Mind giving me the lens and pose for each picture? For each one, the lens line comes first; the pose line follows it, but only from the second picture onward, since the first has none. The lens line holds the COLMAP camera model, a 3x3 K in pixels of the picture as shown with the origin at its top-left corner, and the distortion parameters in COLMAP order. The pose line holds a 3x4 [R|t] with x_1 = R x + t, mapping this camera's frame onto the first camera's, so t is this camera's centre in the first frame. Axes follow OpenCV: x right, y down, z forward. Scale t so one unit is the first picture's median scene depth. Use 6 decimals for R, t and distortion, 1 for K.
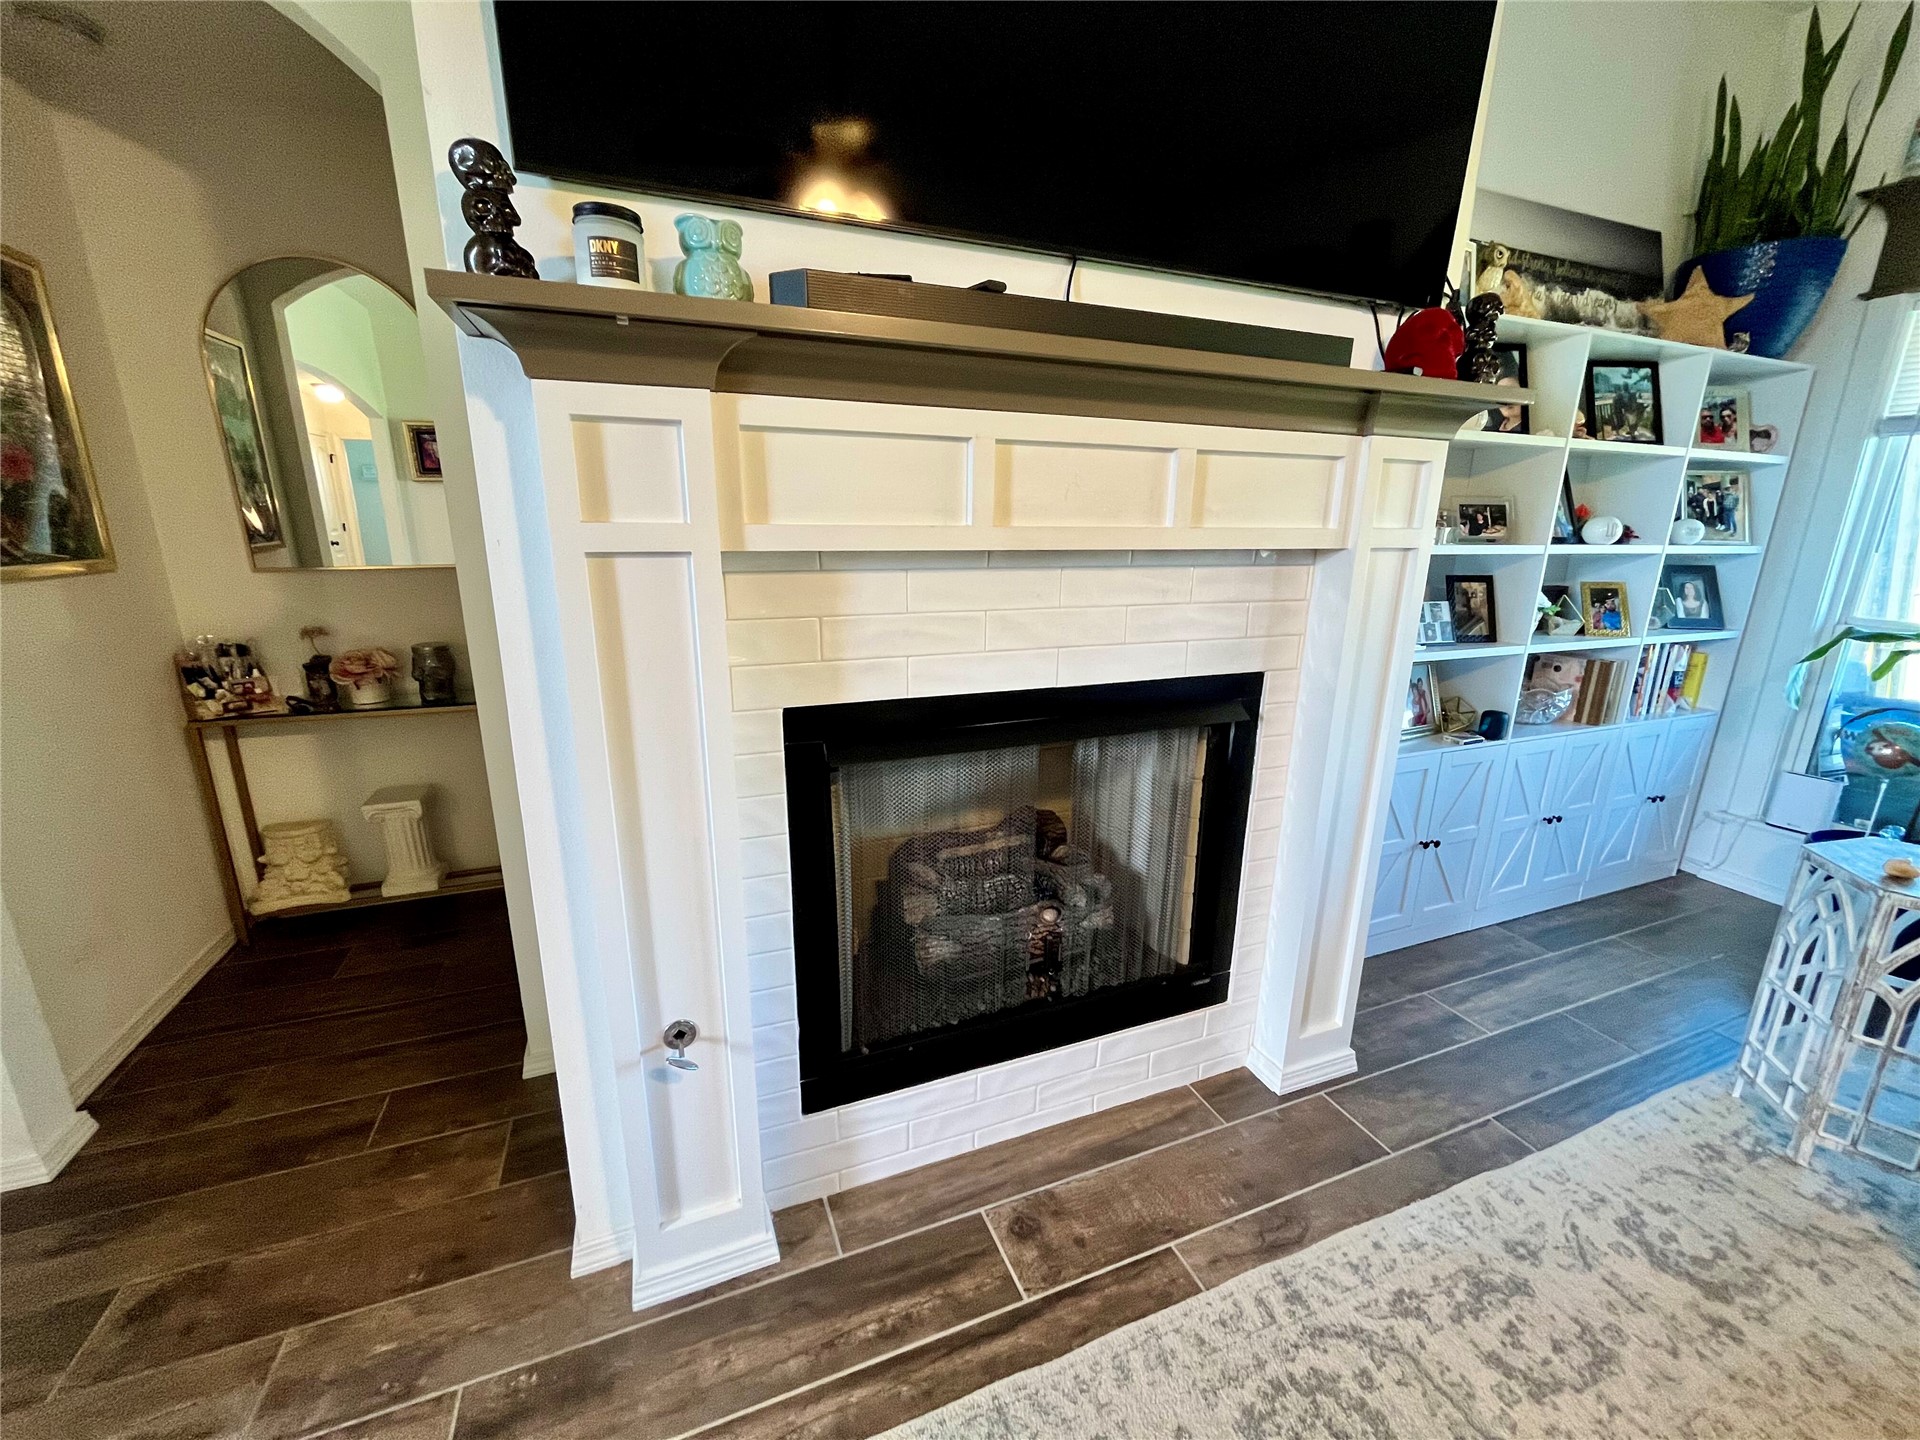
lens RADIAL K [[770.1, 0, 958.6], [0, 770.1, 719.8], [0, 0, 1]] dist [-0.000076, 0.000111]
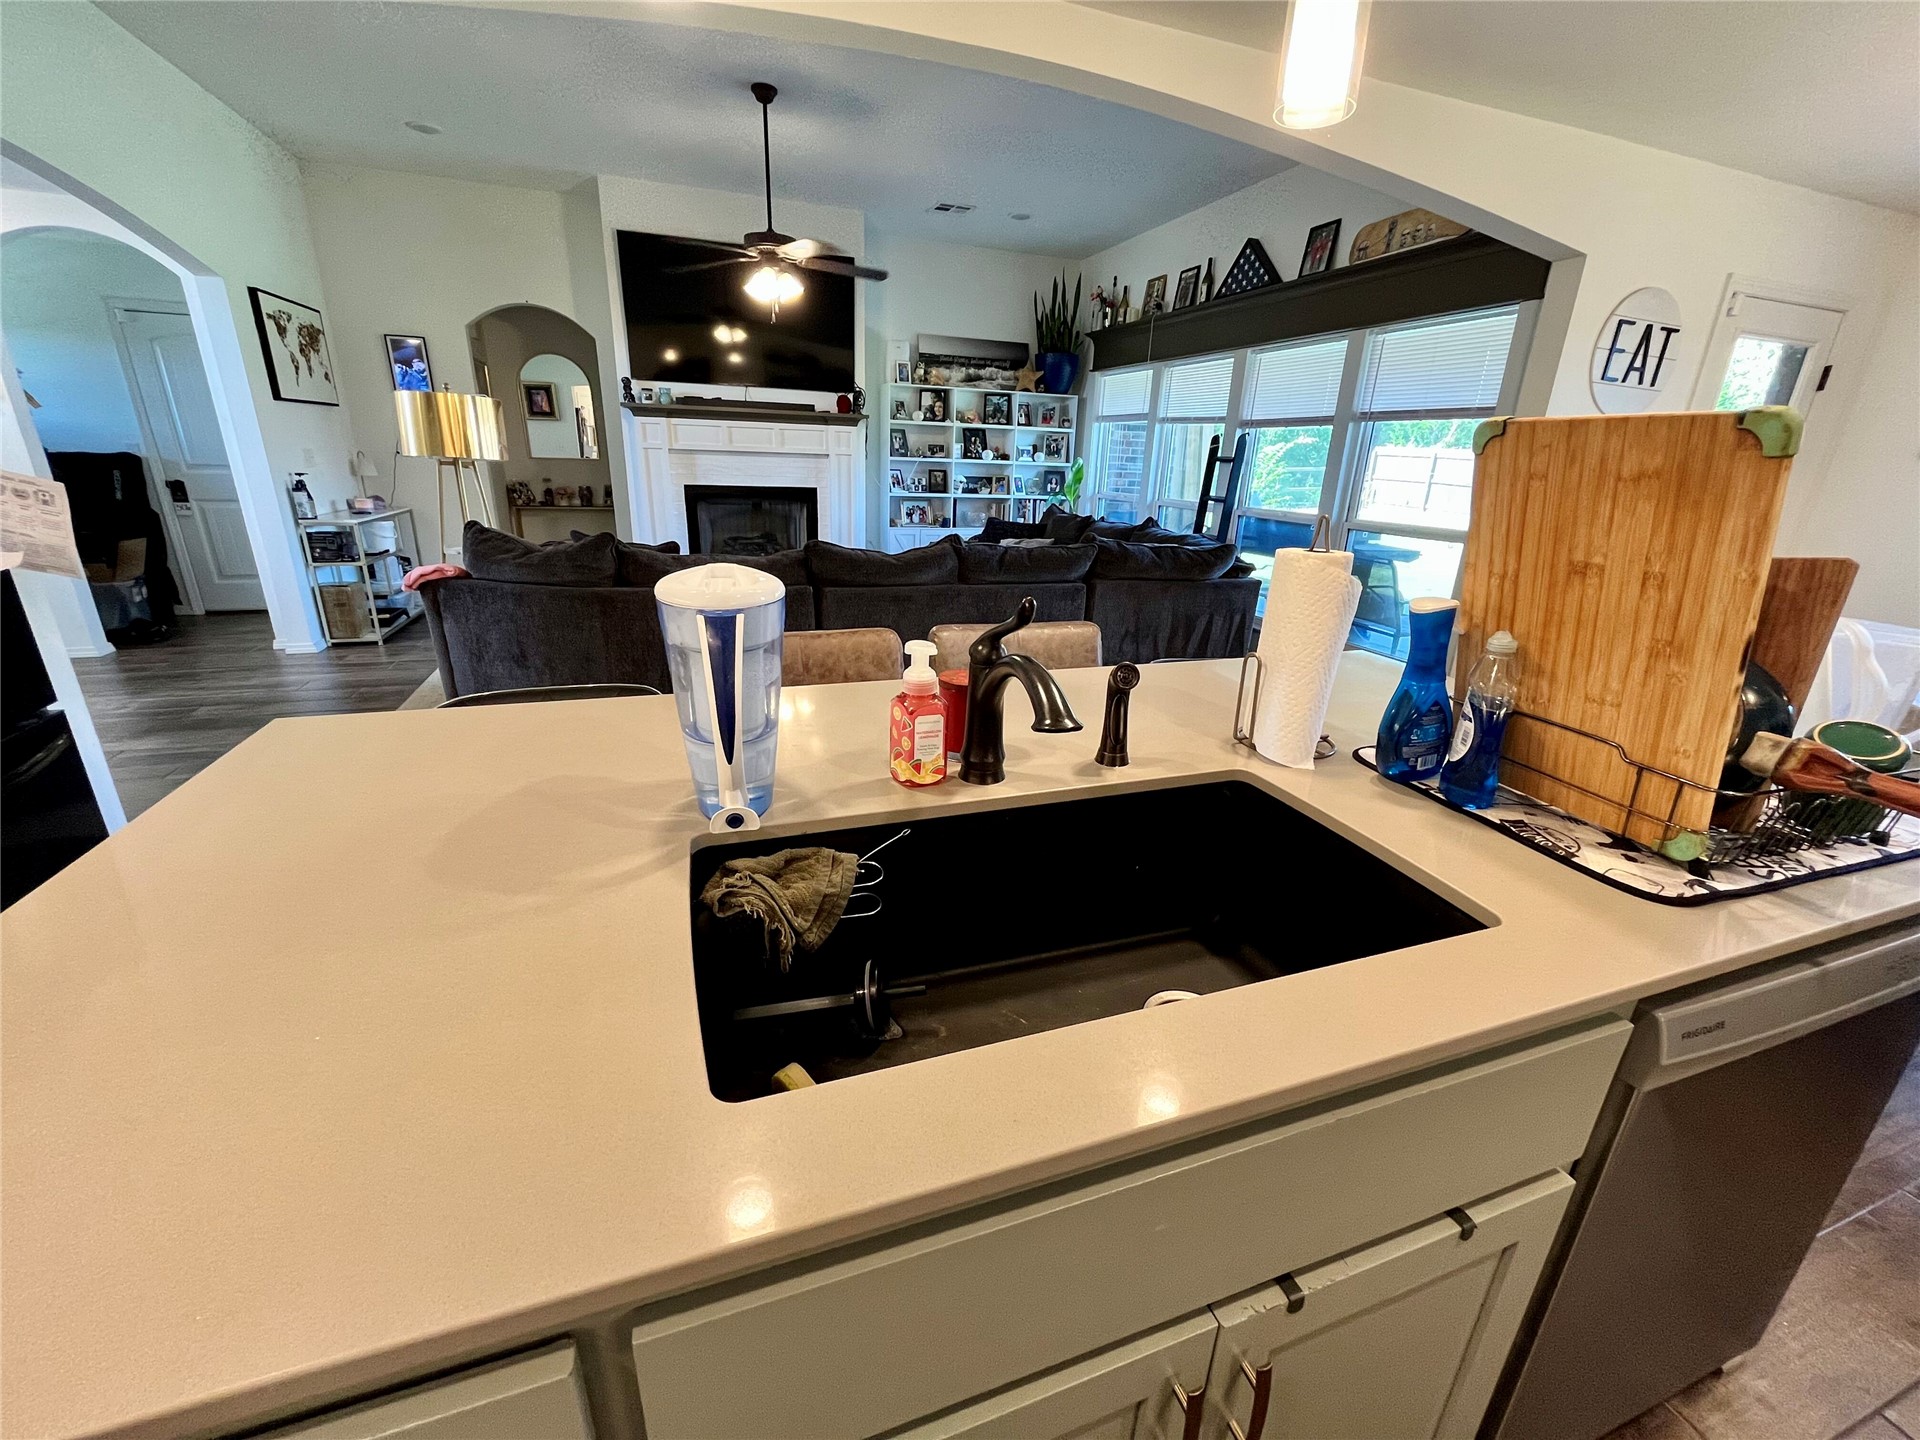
lens RADIAL K [[770.1, 0, 964.6], [0, 770.1, 724.4], [0, 0, 1]] dist [-0.000076, 0.000111]
pose [[0.999137, 0.033003, -0.025208, 0.869974], [-0.030843, 0.996179, 0.081711, 0.531468], [0.027808, -0.080863, 0.996337, -1.977118]]
